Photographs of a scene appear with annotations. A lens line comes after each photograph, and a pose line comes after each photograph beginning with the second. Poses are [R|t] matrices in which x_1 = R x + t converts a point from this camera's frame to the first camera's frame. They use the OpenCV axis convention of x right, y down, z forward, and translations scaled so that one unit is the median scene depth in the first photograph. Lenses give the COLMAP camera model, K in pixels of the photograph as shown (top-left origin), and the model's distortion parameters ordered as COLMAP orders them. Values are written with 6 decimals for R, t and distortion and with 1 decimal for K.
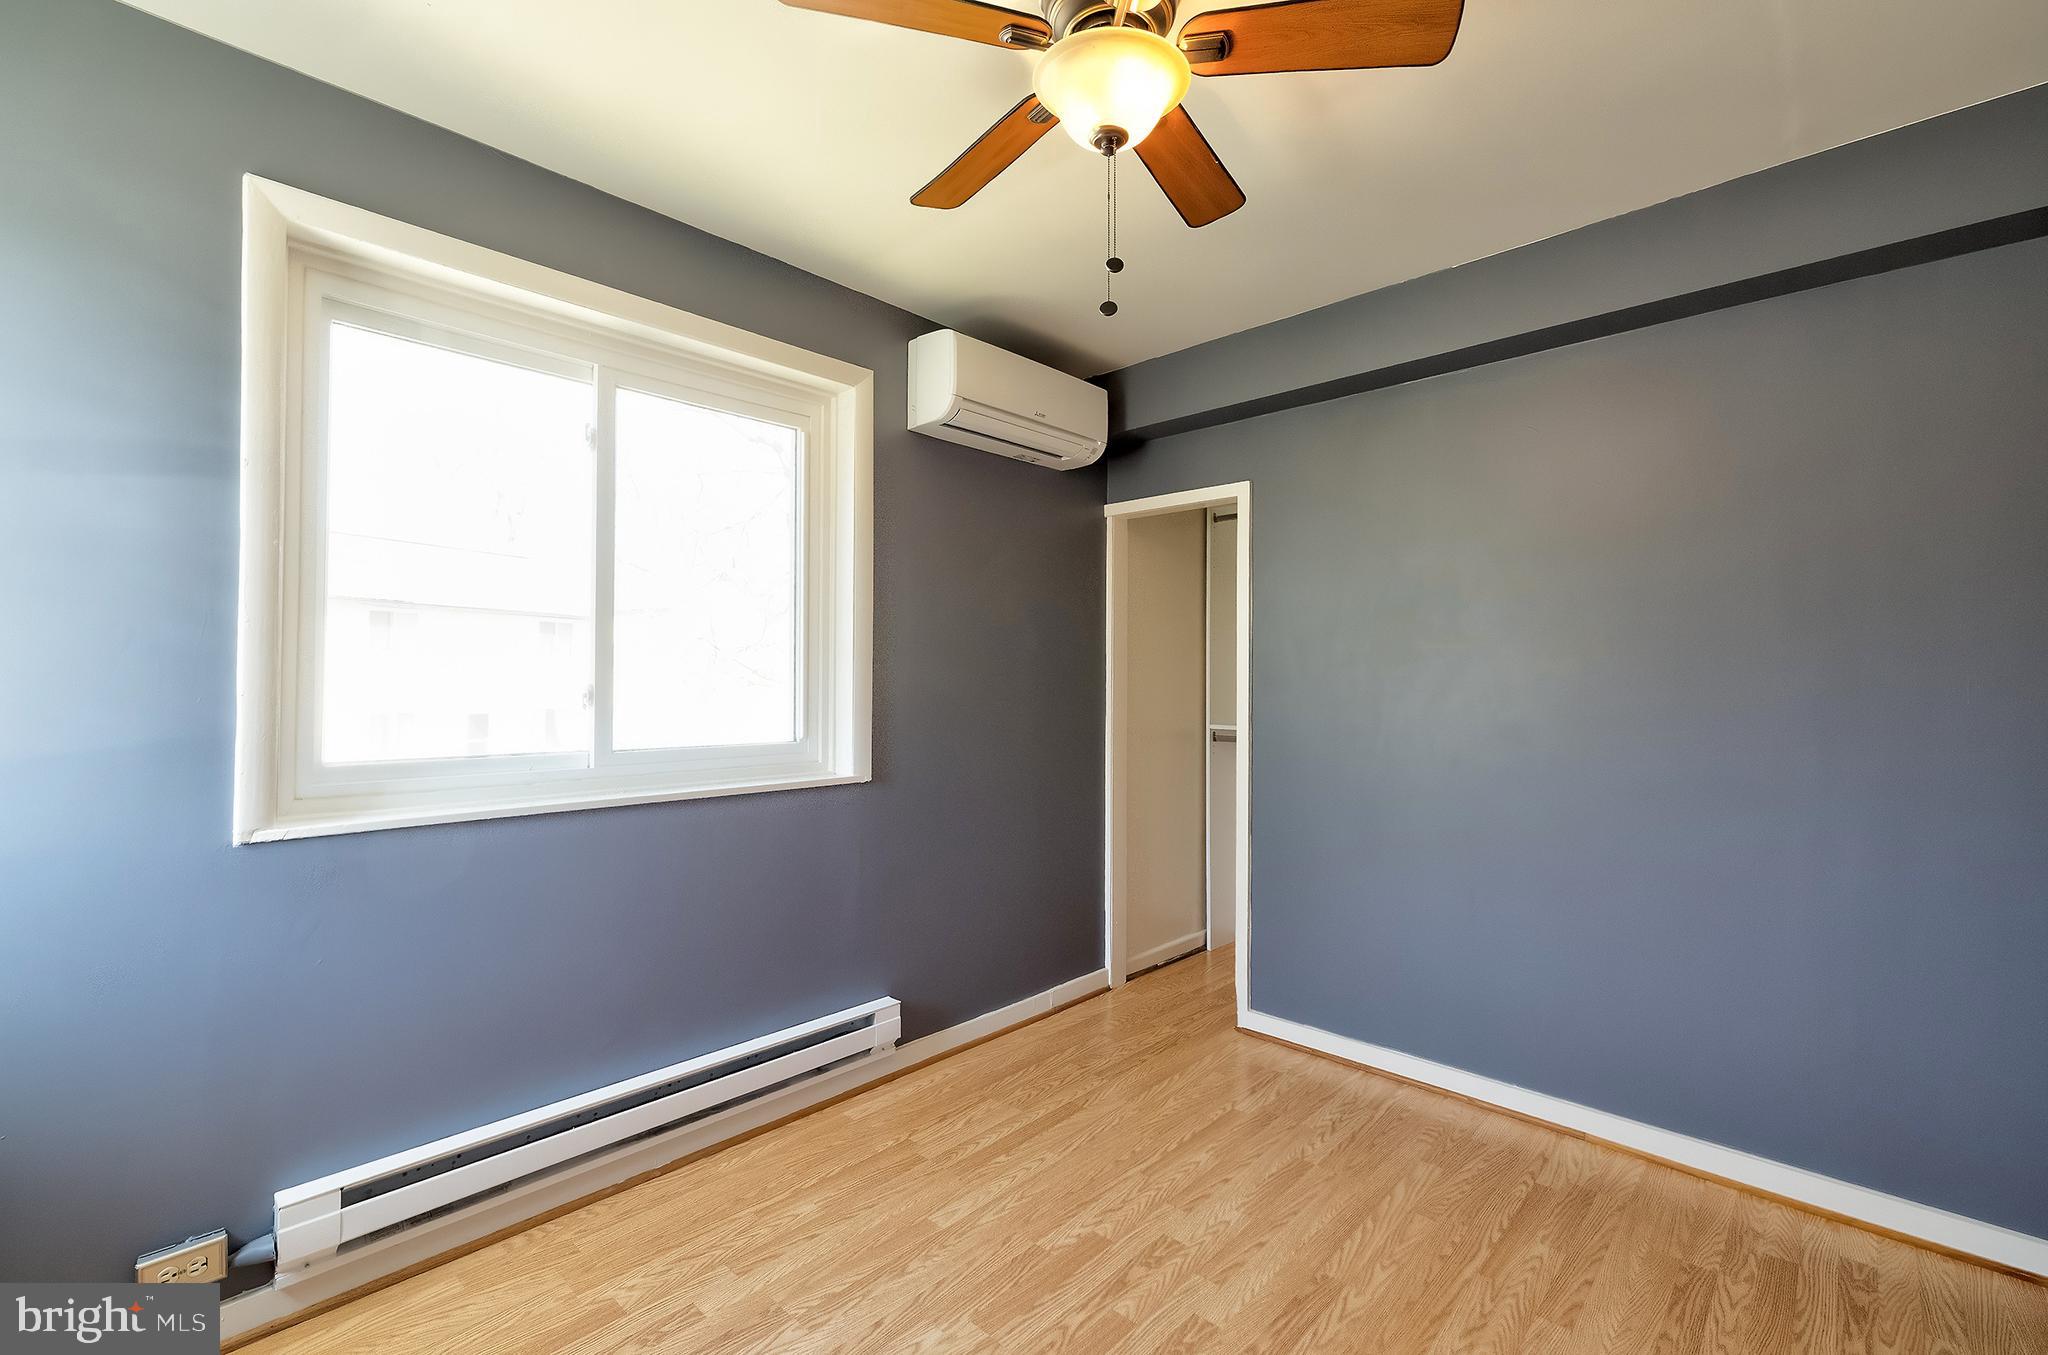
lens RADIAL K [[898.8, 0, 1024.0], [0, 898.8, 677.5], [0, 0, 1]] dist [-0.002129, -0.000201]
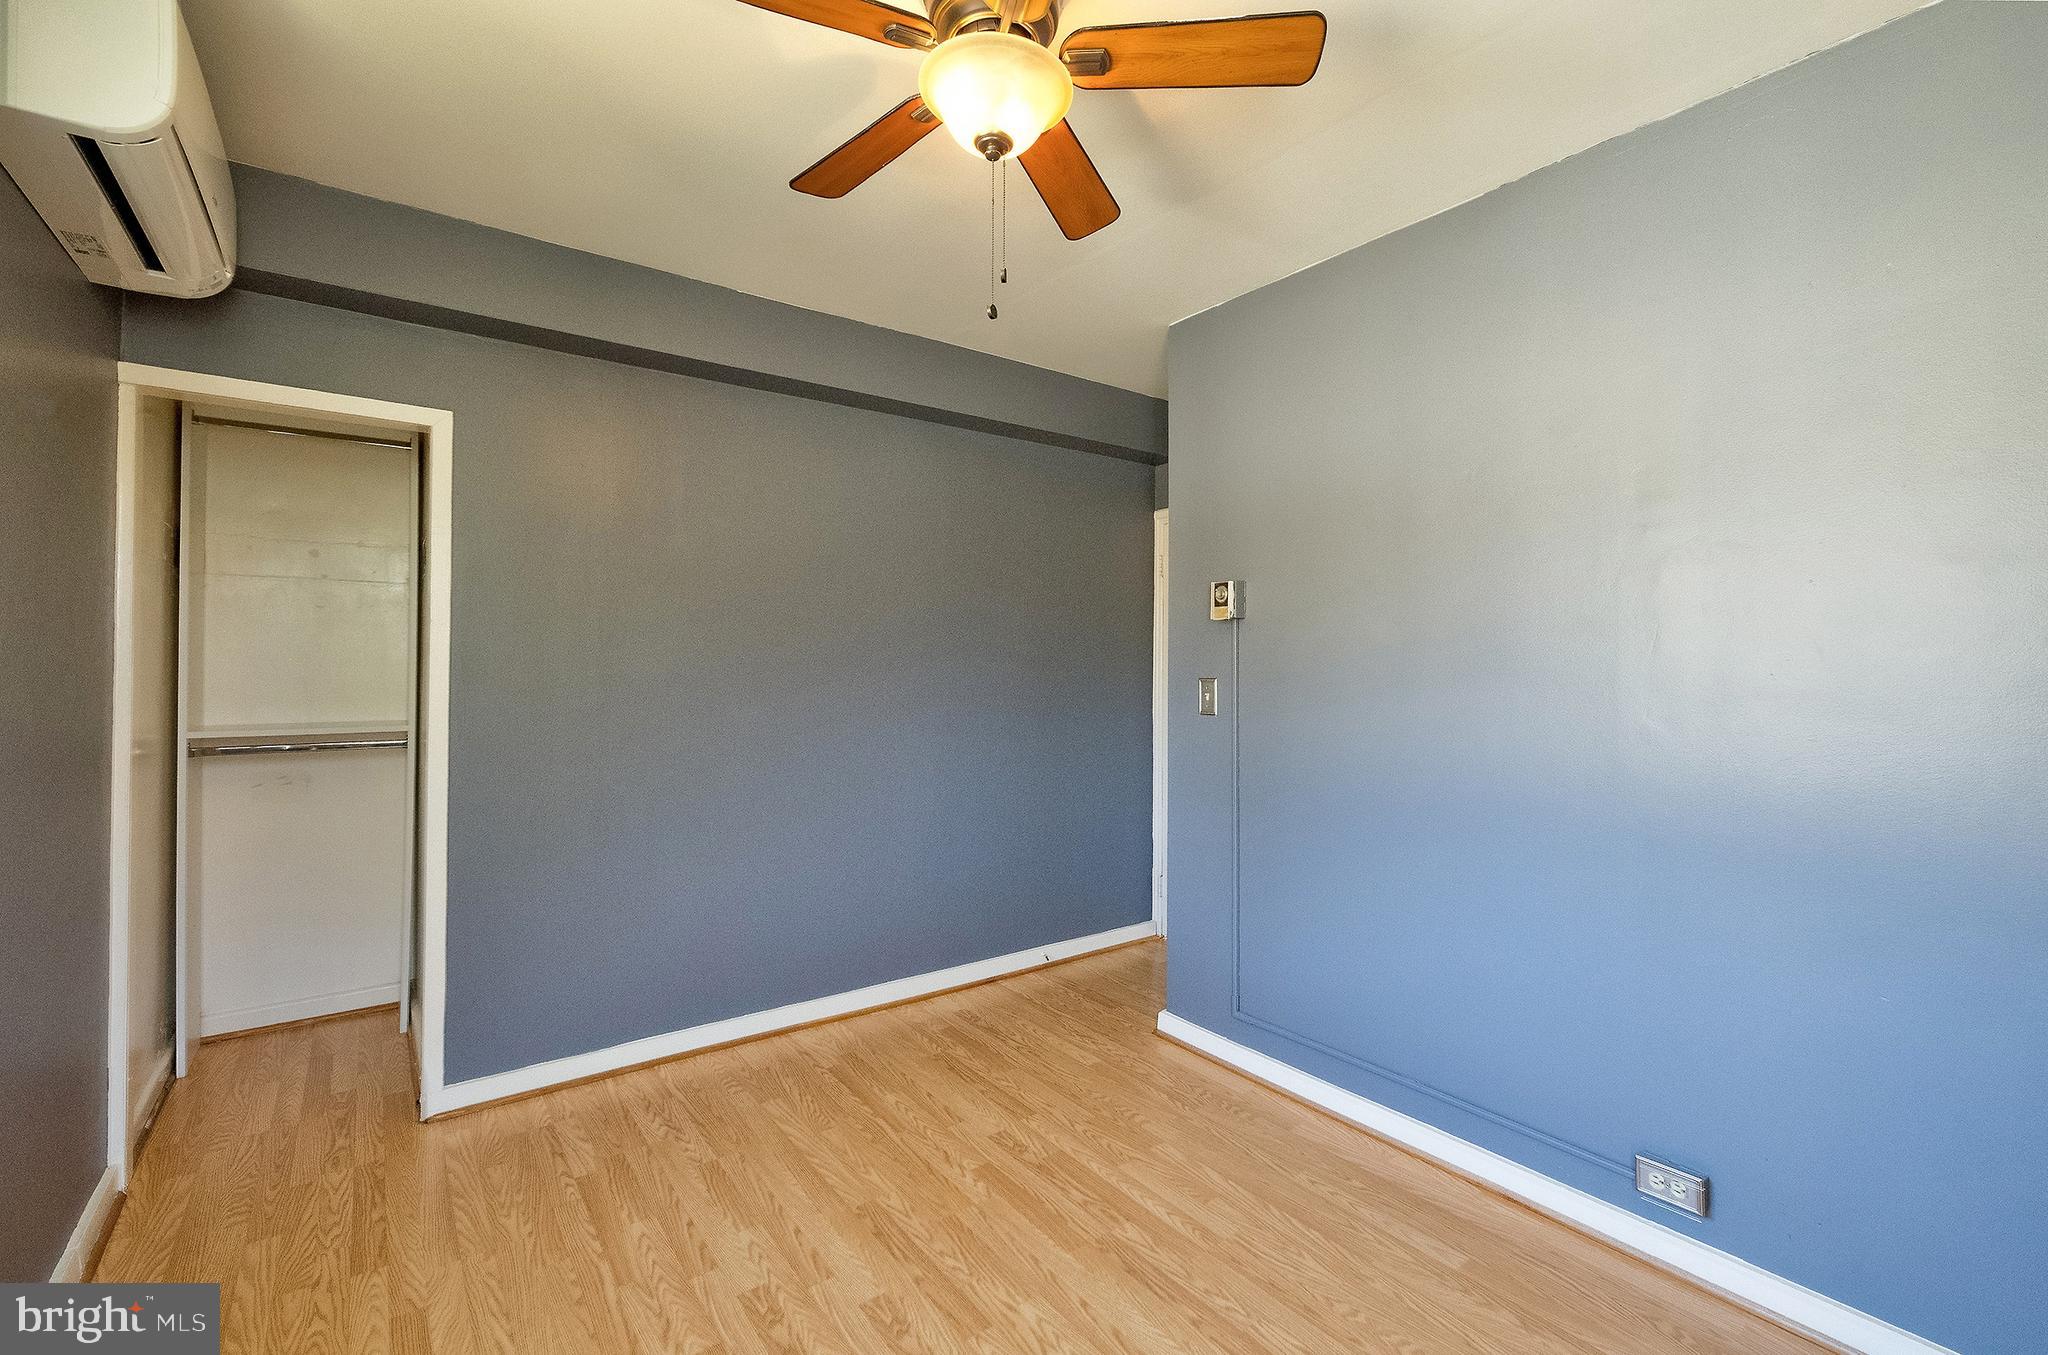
lens RADIAL K [[886.1, 0, 1024.9], [0, 886.1, 665.4], [0, 0, 1]] dist [0.001477, 0.000543]
pose [[0.156956, -0.005385, 0.987591, -0.599099], [-0.008532, 0.999940, 0.006808, -0.010026], [-0.987569, -0.009494, 0.156900, 0.532142]]
